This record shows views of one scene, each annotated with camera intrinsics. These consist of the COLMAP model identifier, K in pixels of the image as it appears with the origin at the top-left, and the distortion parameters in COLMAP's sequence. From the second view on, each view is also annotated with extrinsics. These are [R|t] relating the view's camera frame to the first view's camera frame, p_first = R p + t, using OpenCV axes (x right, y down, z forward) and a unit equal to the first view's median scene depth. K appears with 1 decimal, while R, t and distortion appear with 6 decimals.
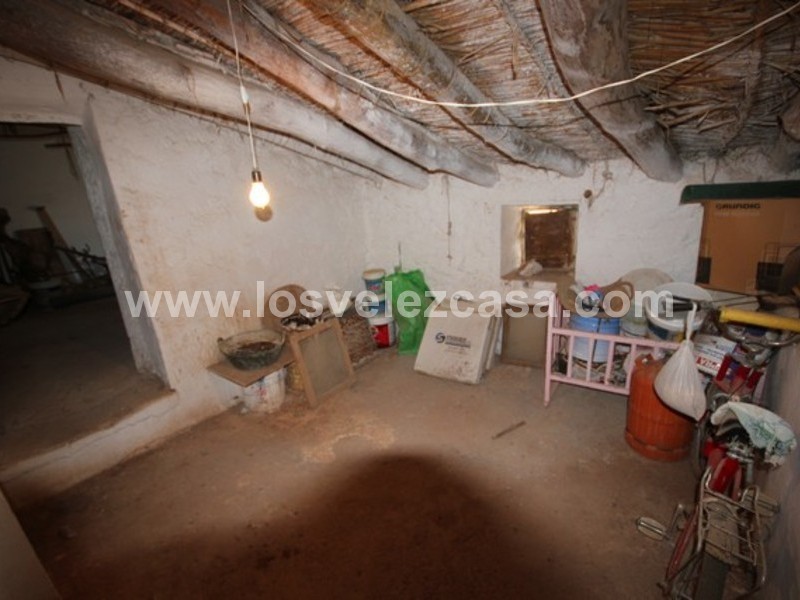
lens RADIAL K [[413.8, 0, 399.5], [0, 413.8, 312.5], [0, 0, 1]] dist [-0.002283, -0.001280]
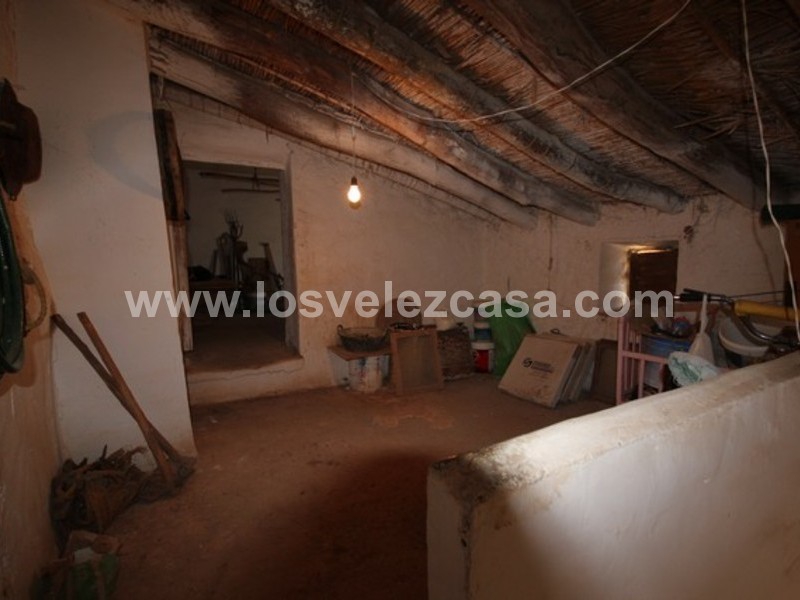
lens RADIAL K [[413.8, 0, 399.5], [0, 413.8, 312.5], [0, 0, 1]] dist [-0.002283, -0.001280]
pose [[0.909715, 0.108818, -0.400722, 0.258765], [-0.178693, 0.973713, -0.141251, 0.178119], [0.374818, 0.200104, 0.905246, -0.119886]]
